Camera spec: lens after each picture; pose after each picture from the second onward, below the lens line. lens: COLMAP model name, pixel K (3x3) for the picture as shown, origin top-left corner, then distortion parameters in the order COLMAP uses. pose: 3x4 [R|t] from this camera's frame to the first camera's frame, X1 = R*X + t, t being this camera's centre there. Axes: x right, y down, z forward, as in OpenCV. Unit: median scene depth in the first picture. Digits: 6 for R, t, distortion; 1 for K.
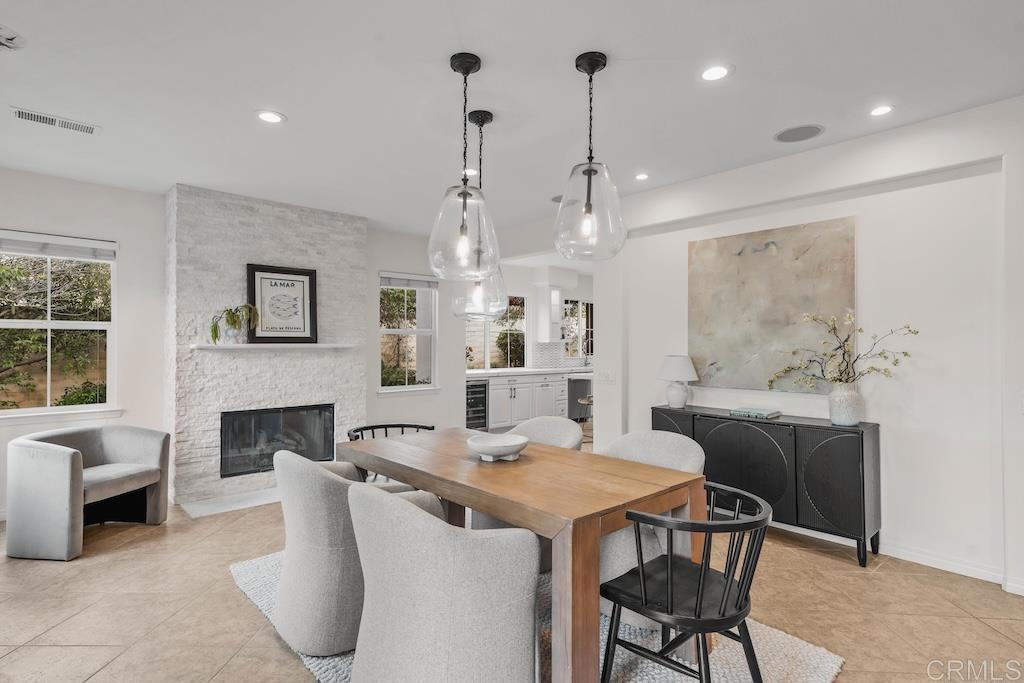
lens RADIAL K [[536.5, 0, 508.8], [0, 536.5, 338.7], [0, 0, 1]] dist [0.016660, 0.006188]
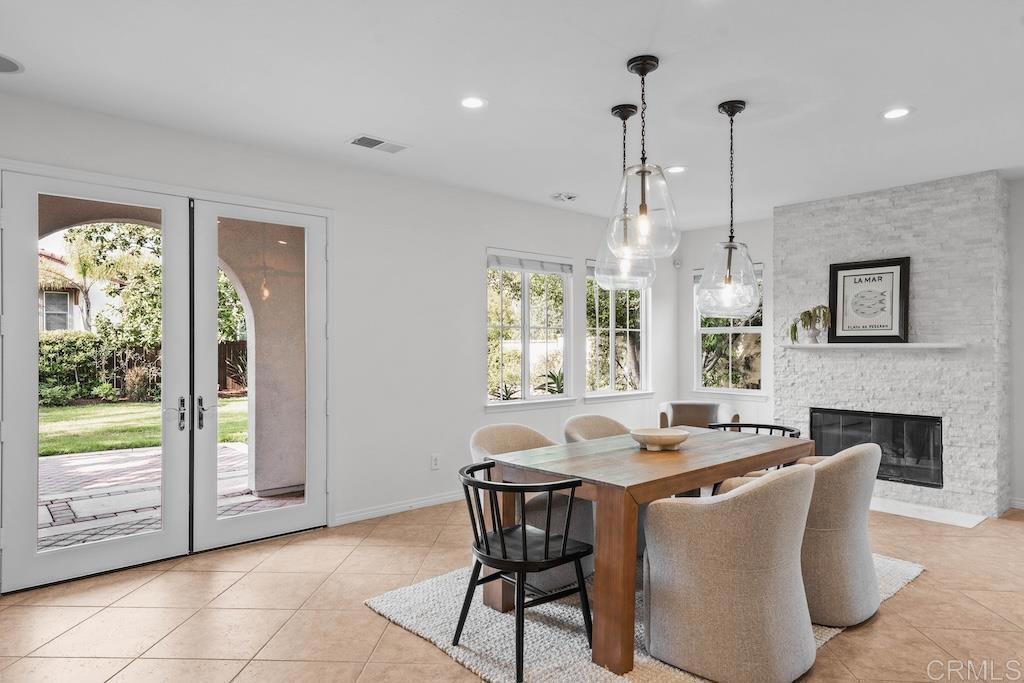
lens RADIAL K [[618.6, 0, 511.3], [0, 618.6, 345.4], [0, 0, 1]] dist [0.046408, 0.001704]
pose [[0.000106, 0.000293, -1.000000, 0.700487], [0.011472, 0.999934, 0.000294, 0.005968], [0.999934, -0.011472, 0.000103, 0.400501]]
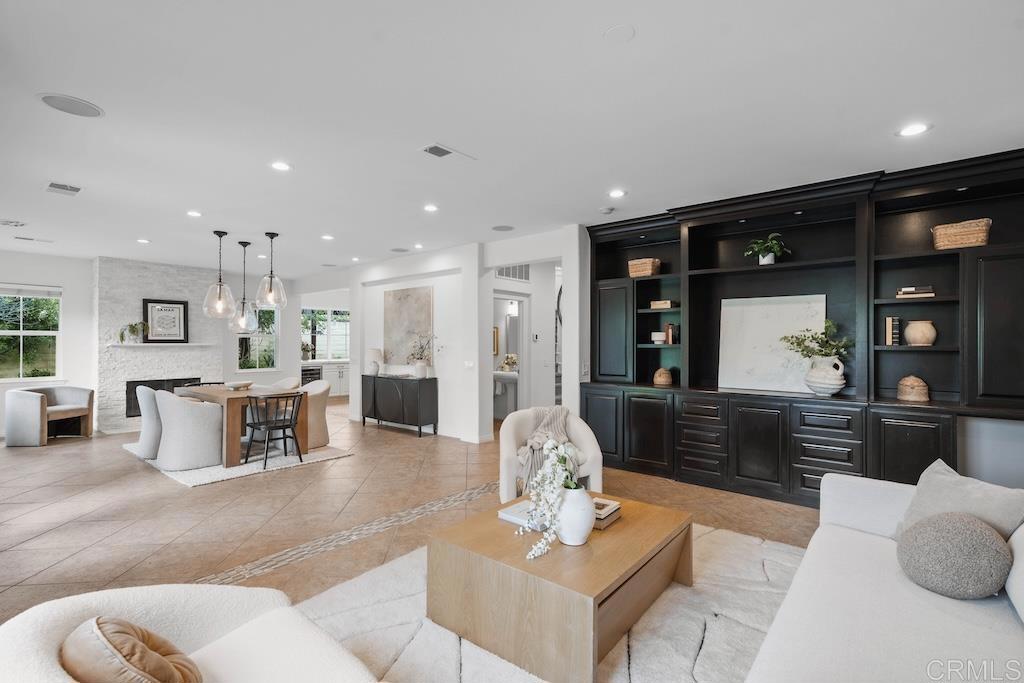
lens RADIAL K [[487.7, 0, 513.0], [0, 487.7, 338.2], [0, 0, 1]] dist [0.008166, 0.002051]
pose [[0.991769, -0.002171, 0.128021, 0.531126], [0.002111, 0.999998, 0.000605, -0.006459], [-0.128022, -0.000330, 0.991771, -0.781065]]
